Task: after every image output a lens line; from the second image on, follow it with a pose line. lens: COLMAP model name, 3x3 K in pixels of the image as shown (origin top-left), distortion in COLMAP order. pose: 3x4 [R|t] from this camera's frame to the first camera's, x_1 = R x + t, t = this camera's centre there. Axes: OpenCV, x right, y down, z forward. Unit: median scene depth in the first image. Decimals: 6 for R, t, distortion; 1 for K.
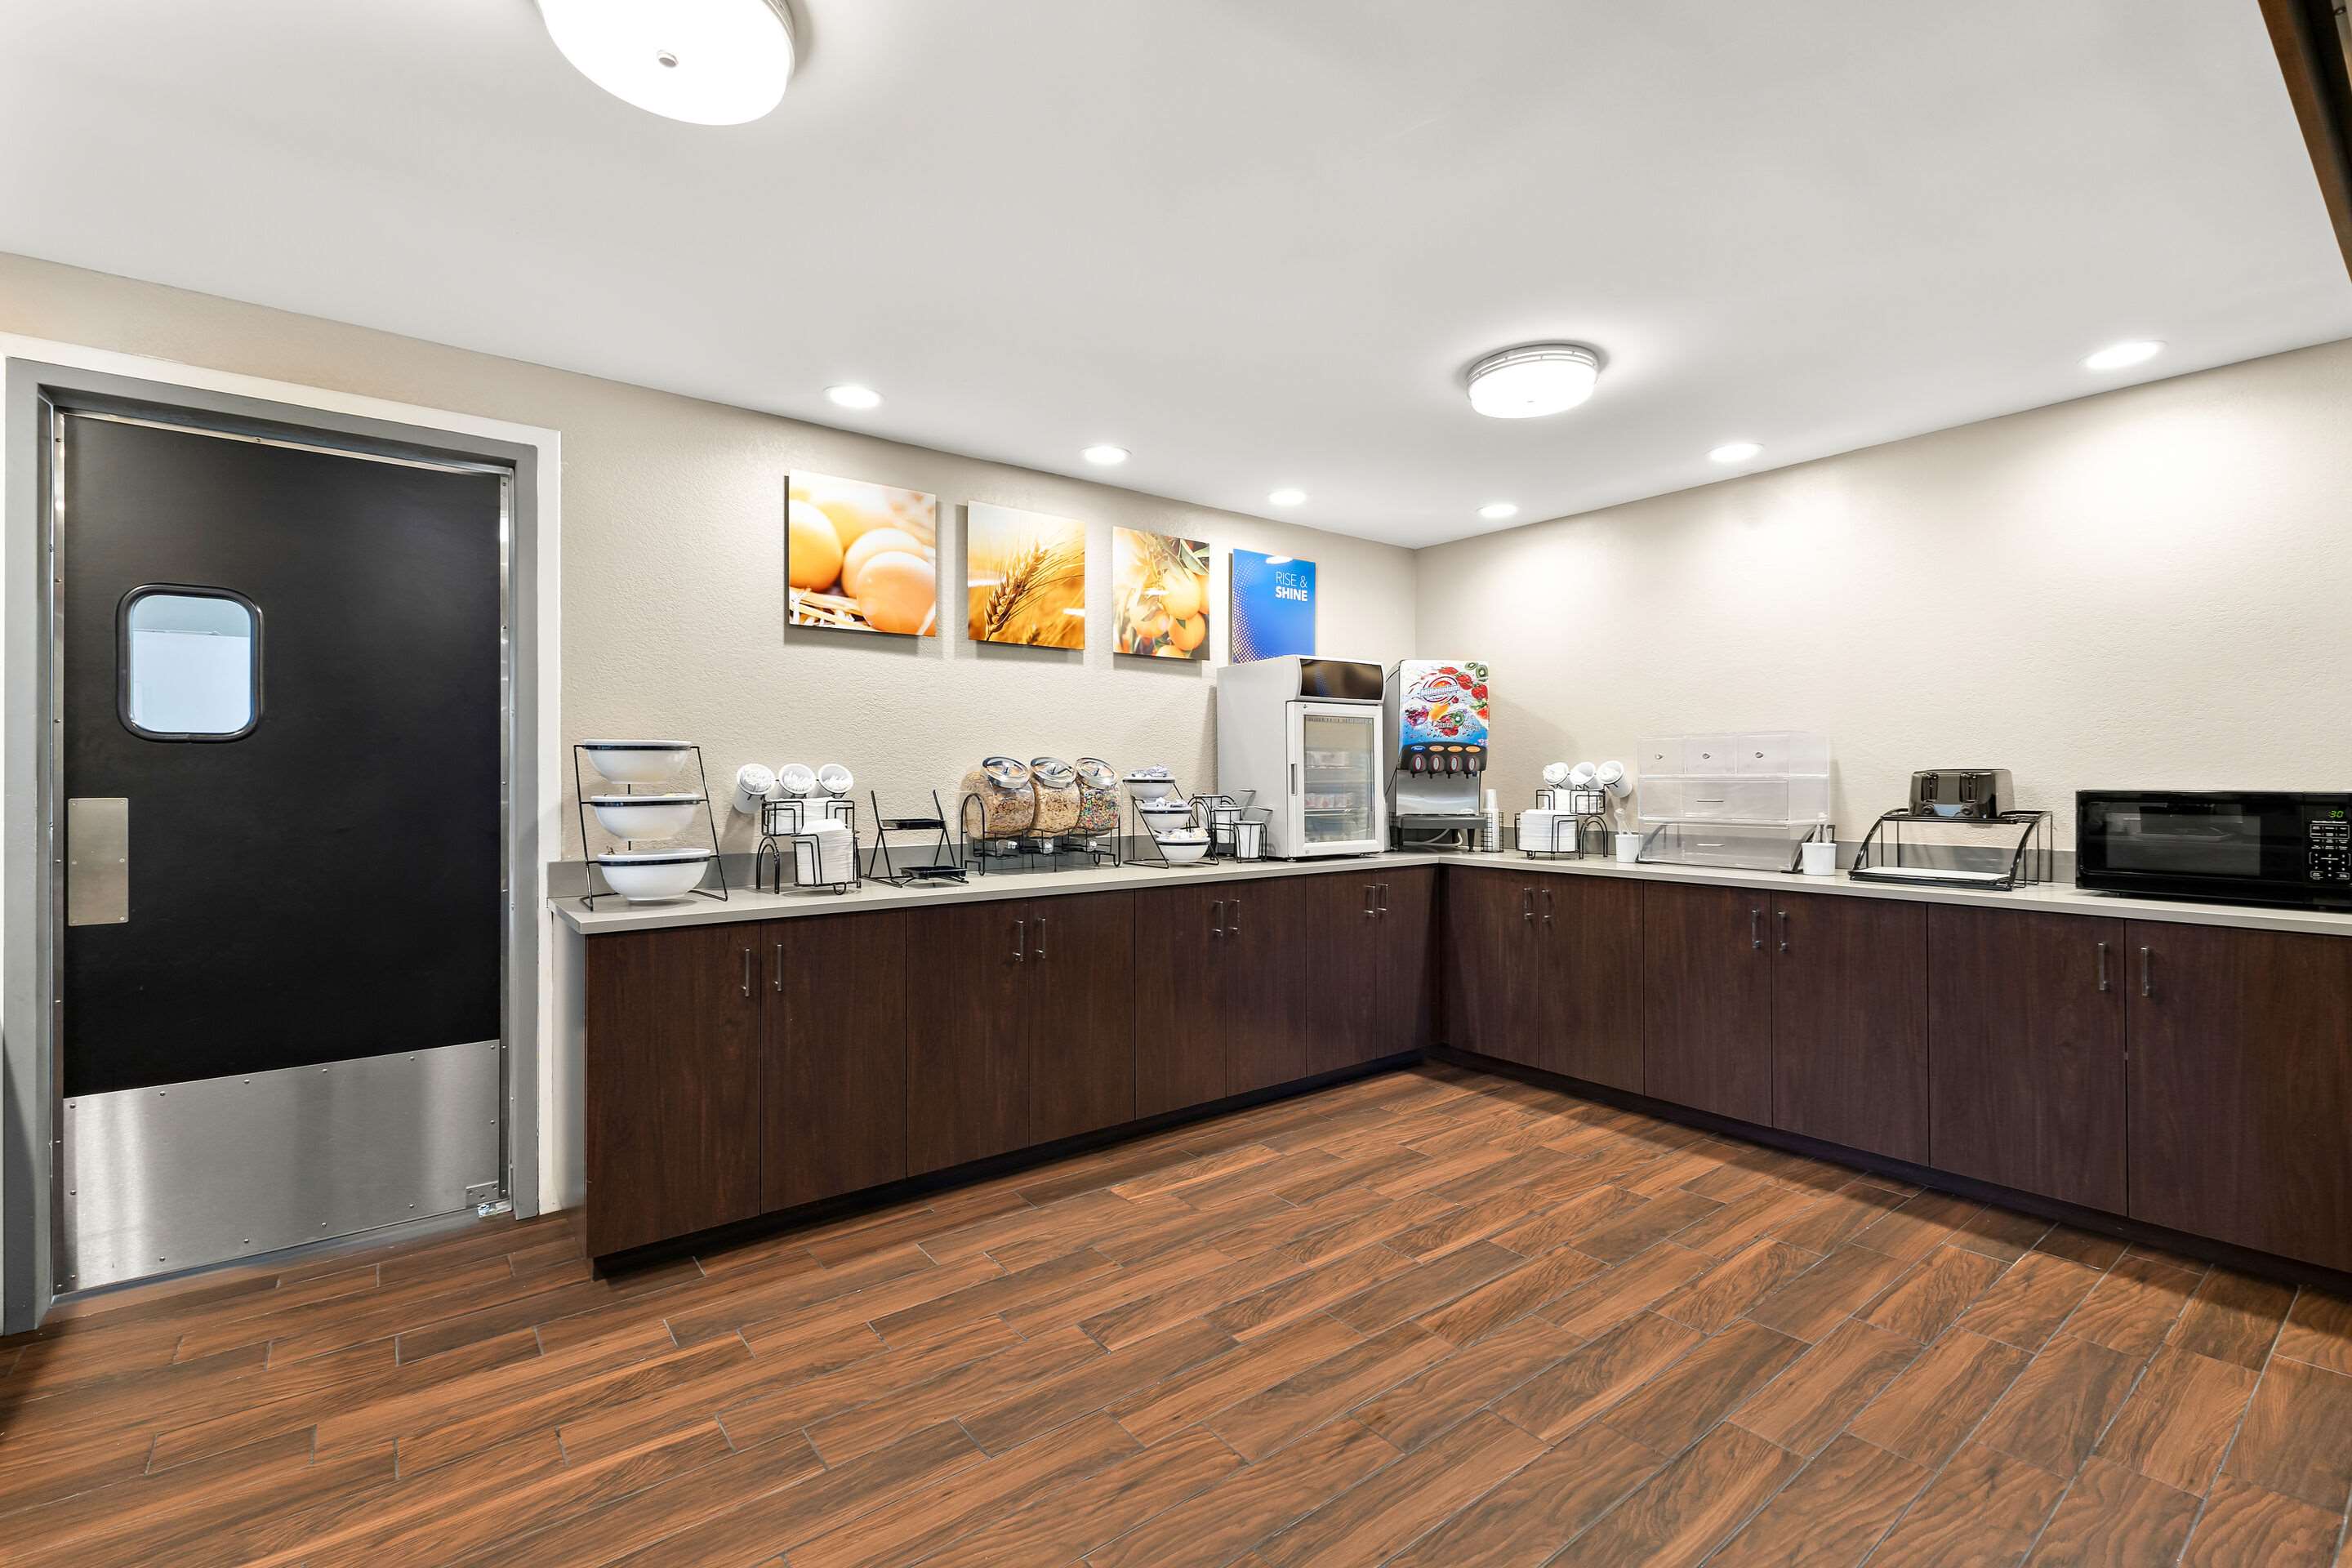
lens RADIAL K [[1029.2, 0, 1181.6], [0, 1029.2, 771.3], [0, 0, 1]] dist [0.004617, -0.000299]
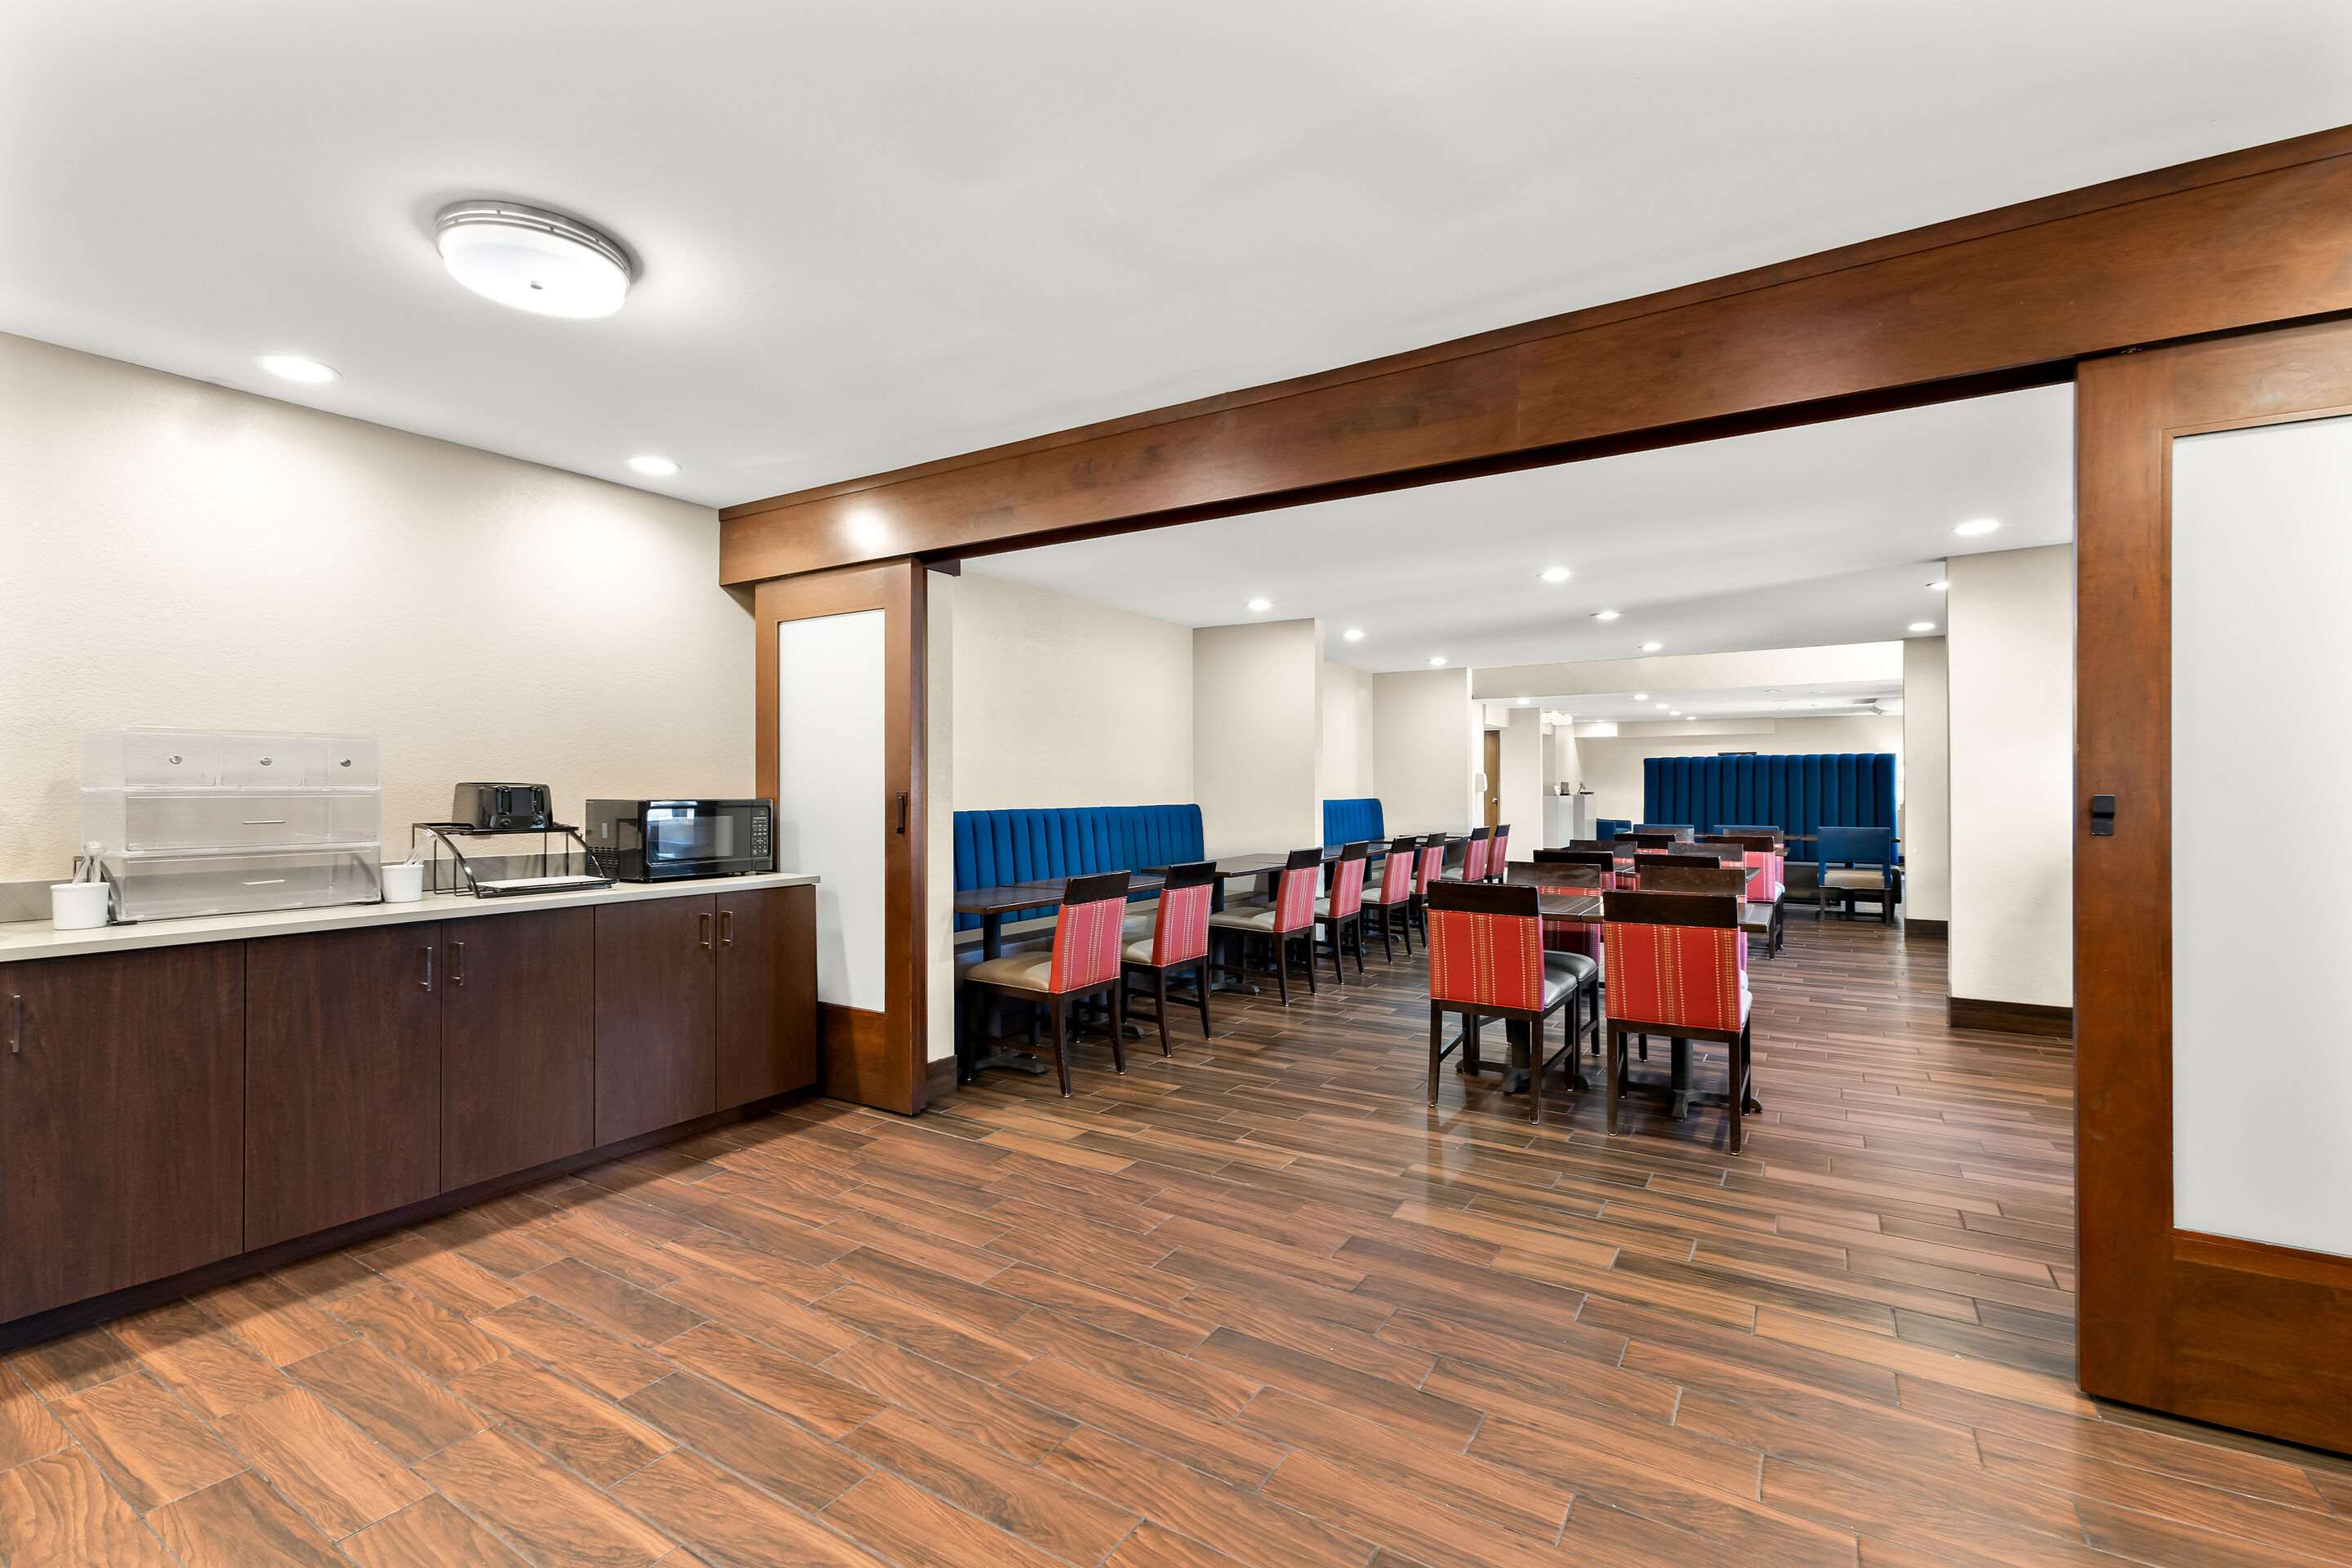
lens RADIAL K [[1029.2, 0, 1179.3], [0, 1029.2, 779.9], [0, 0, 1]] dist [0.004617, -0.000299]
pose [[-0.346302, 0.009928, 0.938071, -0.498734], [-0.001347, 0.999938, -0.011080, 0.006159], [-0.938122, -0.005101, -0.346267, 0.778959]]
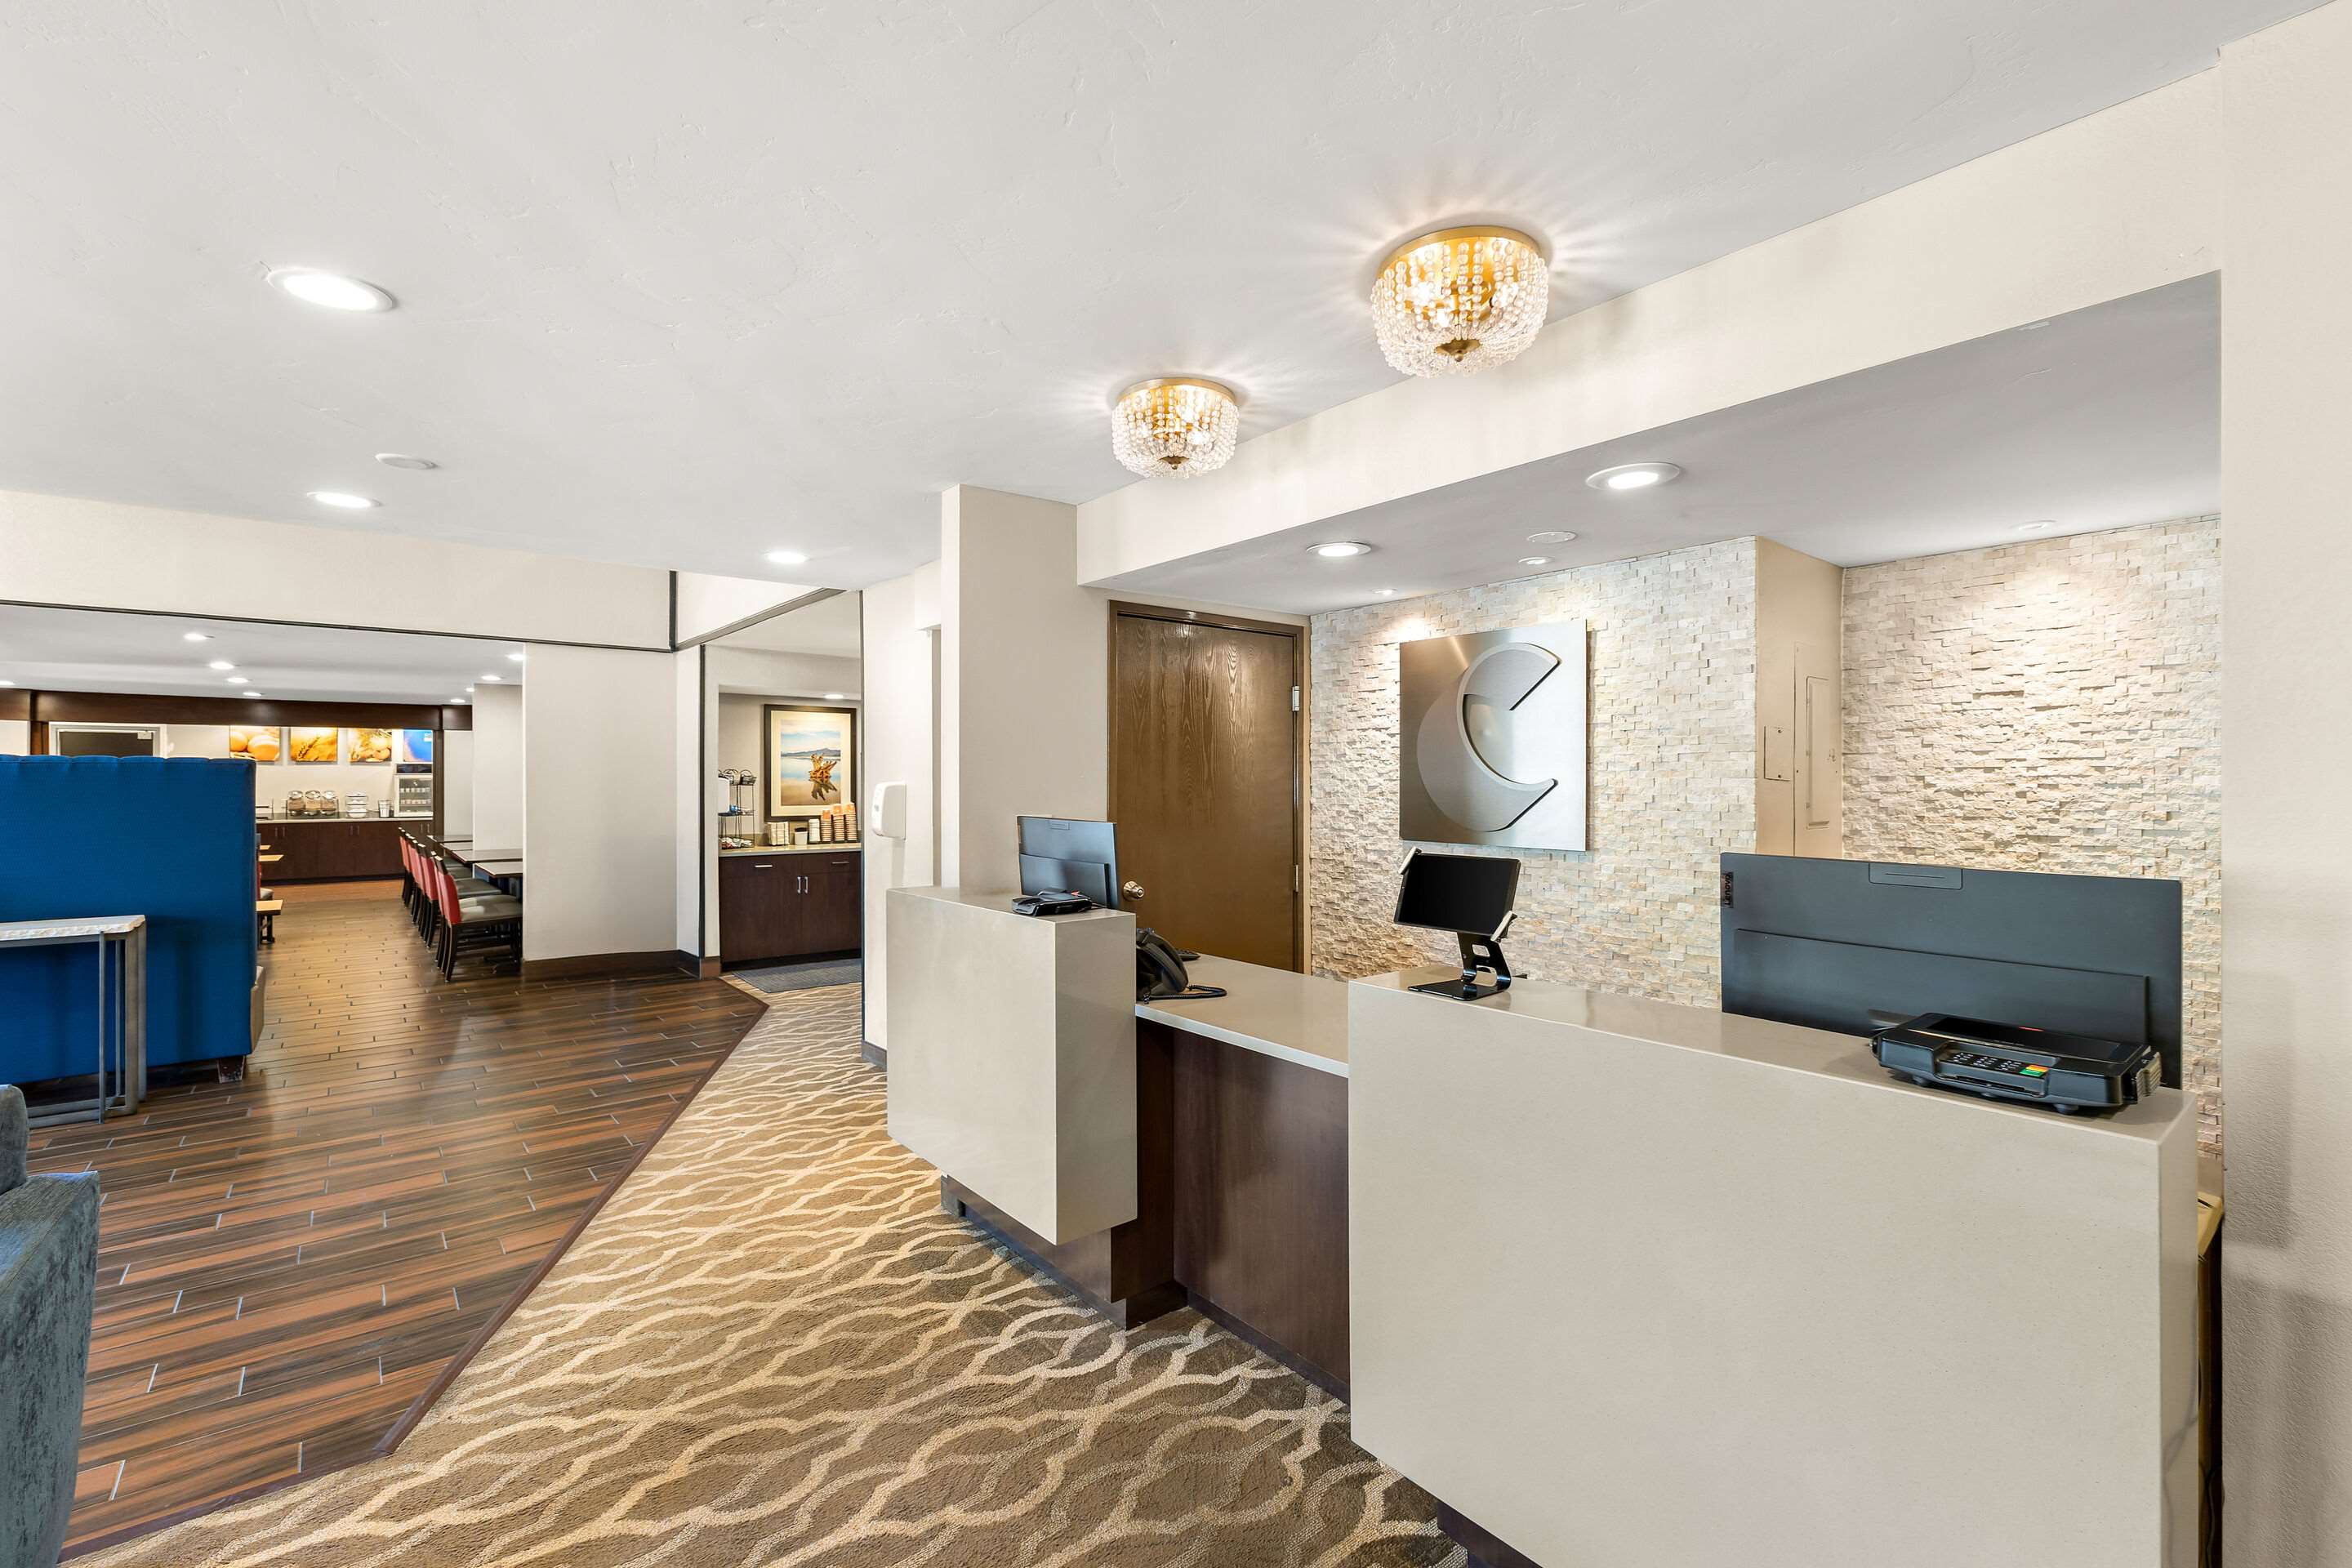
lens RADIAL K [[1029.2, 0, 1182.8], [0, 1029.2, 782.0], [0, 0, 1]] dist [0.004617, -0.000299]
pose [[0.999581, -0.002058, 0.028888, 3.706846], [0.001898, 0.999983, 0.005574, -0.074960], [-0.028899, -0.005517, 0.999567, -3.655859]]
